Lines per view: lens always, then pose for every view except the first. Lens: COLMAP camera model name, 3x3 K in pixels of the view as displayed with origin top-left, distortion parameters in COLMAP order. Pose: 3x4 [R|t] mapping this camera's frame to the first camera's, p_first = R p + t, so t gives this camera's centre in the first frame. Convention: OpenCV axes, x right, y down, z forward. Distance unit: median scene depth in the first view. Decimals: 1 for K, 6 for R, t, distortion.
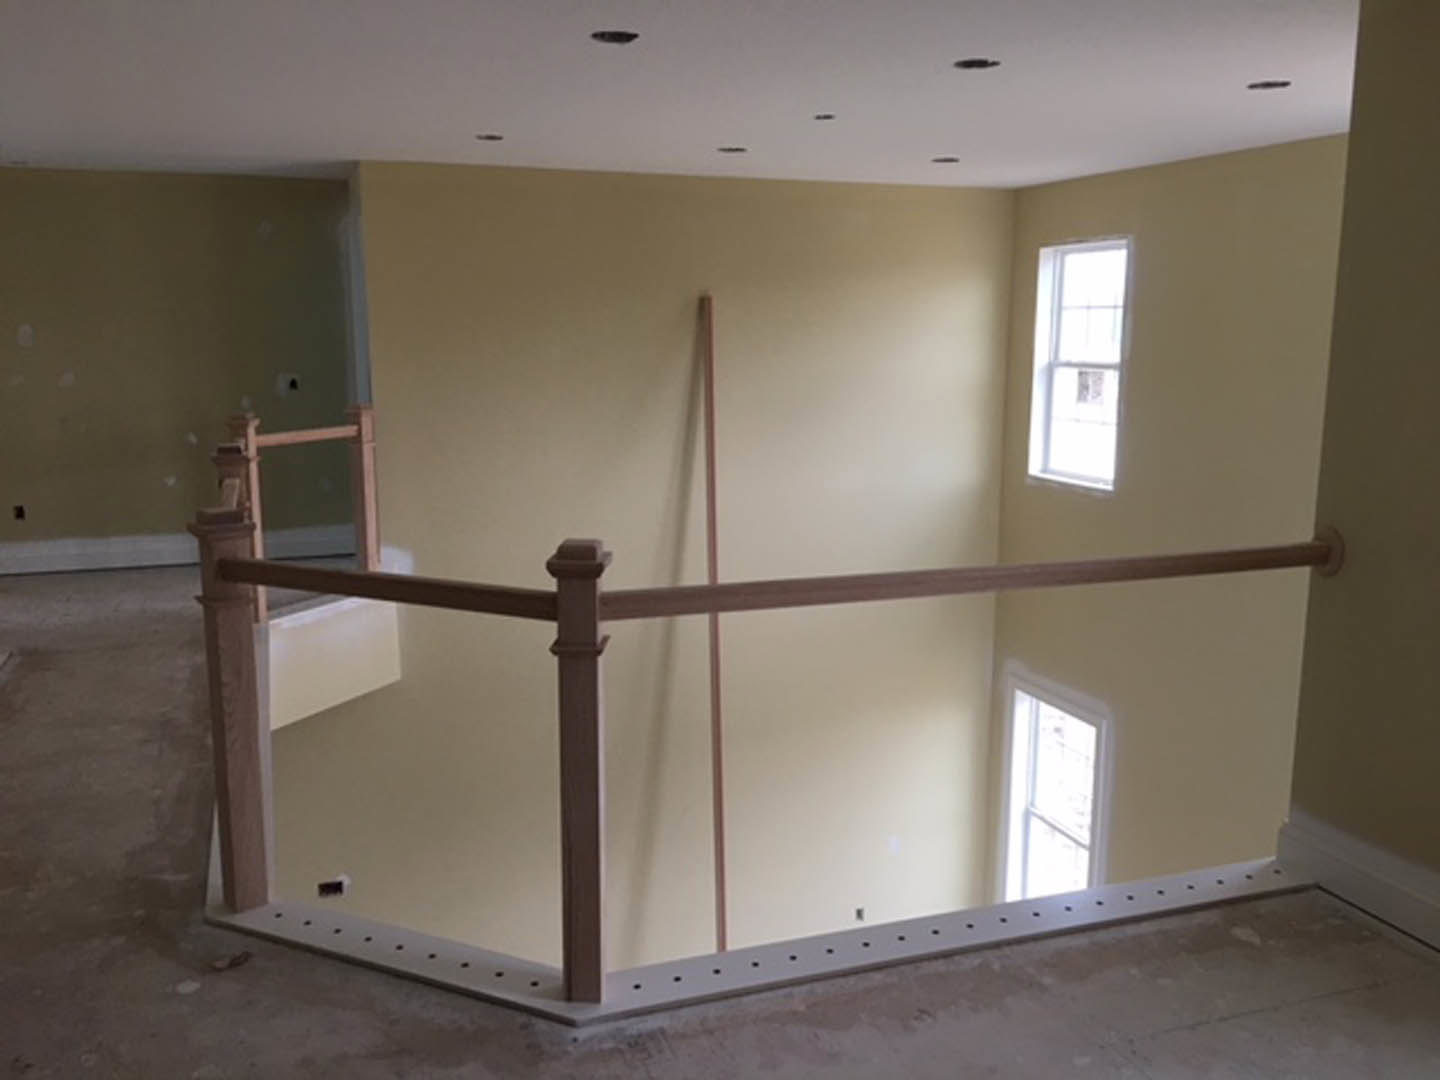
lens RADIAL K [[1224.4, 0, 720.0], [0, 1224.4, 540.0], [0, 0, 1]] dist [0.081647, -0.125548]
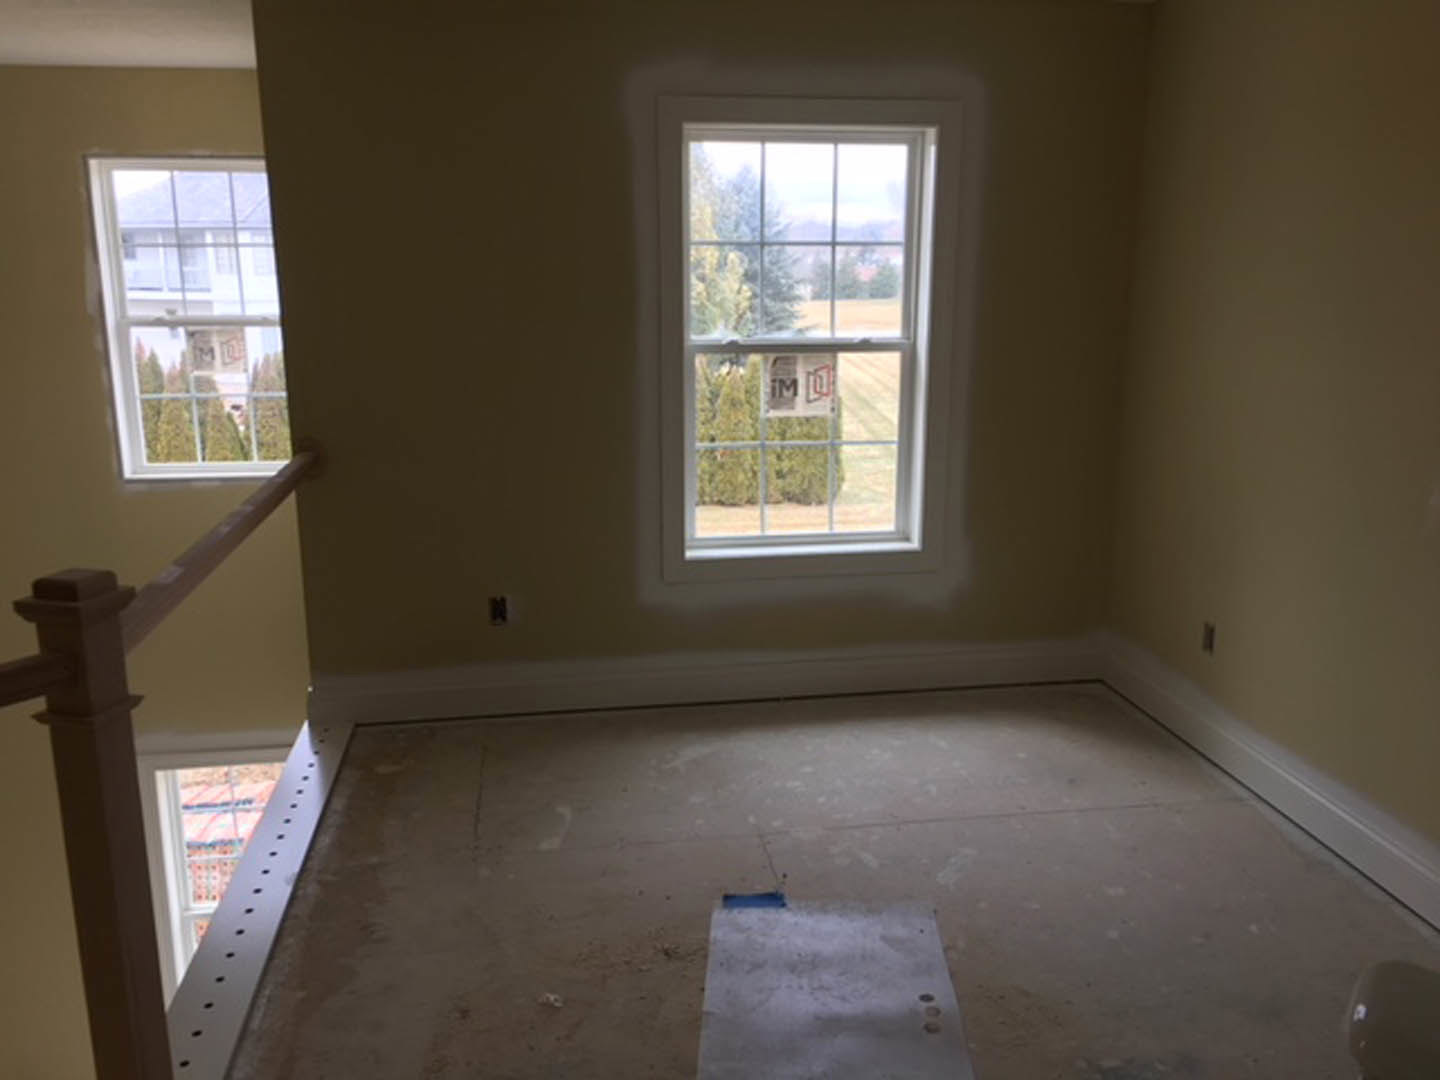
lens RADIAL K [[1224.4, 0, 720.0], [0, 1224.4, 540.0], [0, 0, 1]] dist [0.081647, -0.125548]
pose [[0.187562, -0.225370, 0.956049, -0.265408], [0.176886, 0.965160, 0.192815, -0.032896], [-0.966194, 0.132947, 0.220893, 0.159163]]
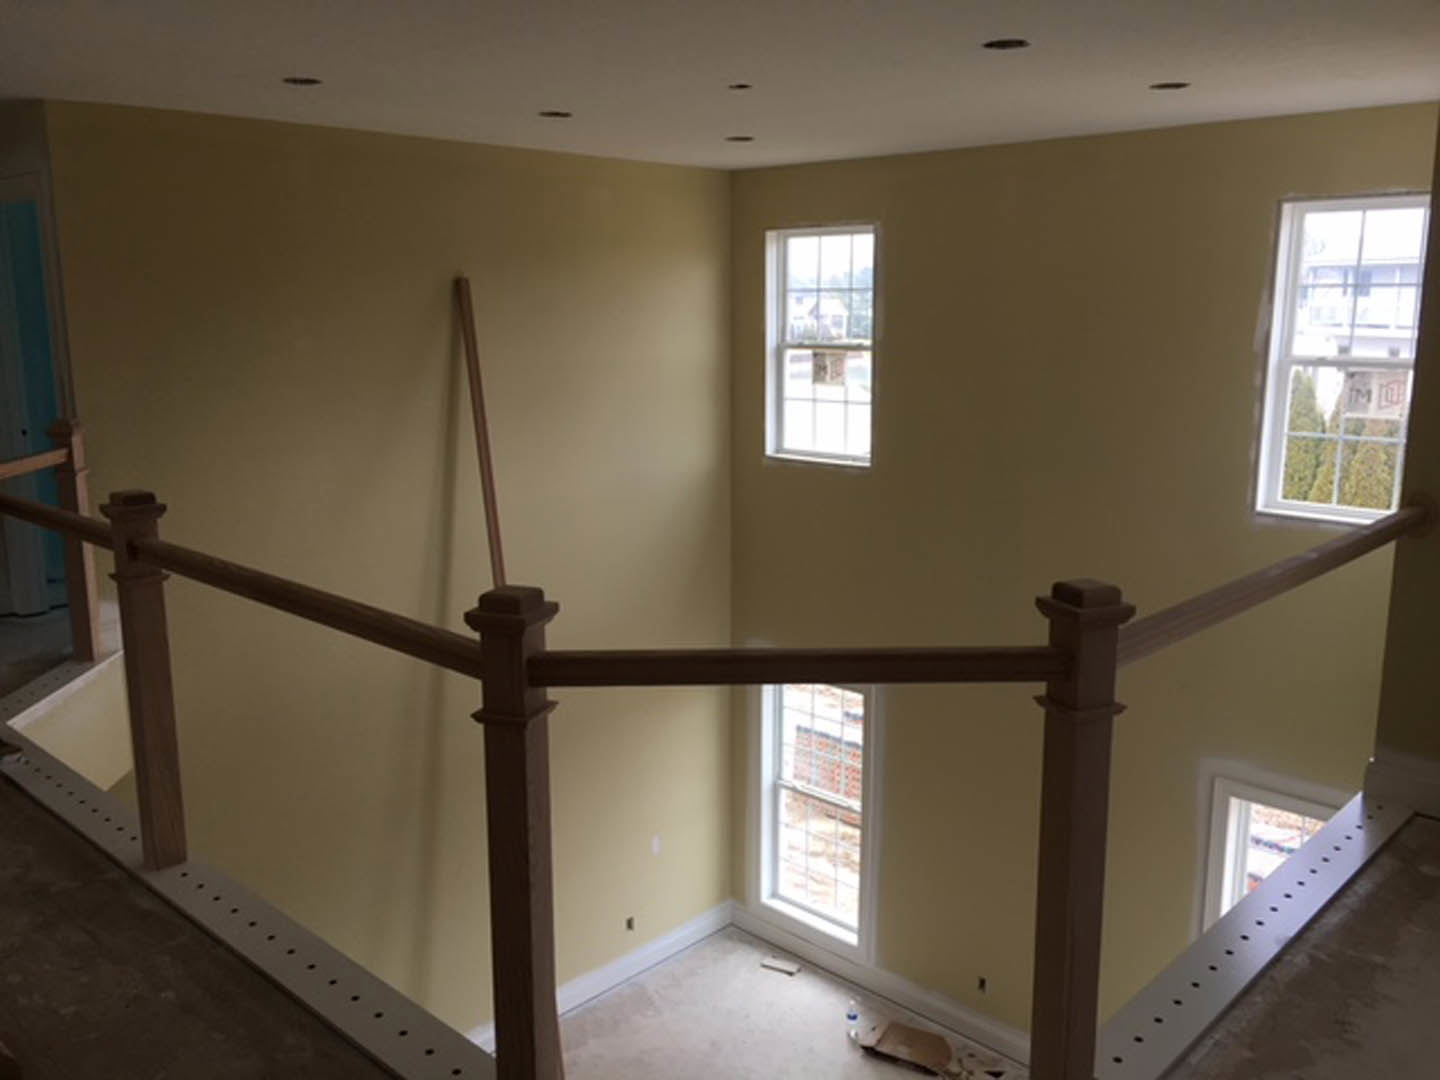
lens RADIAL K [[1220.2, 0, 718.9], [0, 1220.2, 532.9], [0, 0, 1]] dist [0.085487, -0.105663]
pose [[0.892664, -0.092122, 0.441207, -0.248241], [0.086139, 0.995716, 0.033623, -0.028944], [-0.442414, 0.007991, 0.896775, 0.124511]]
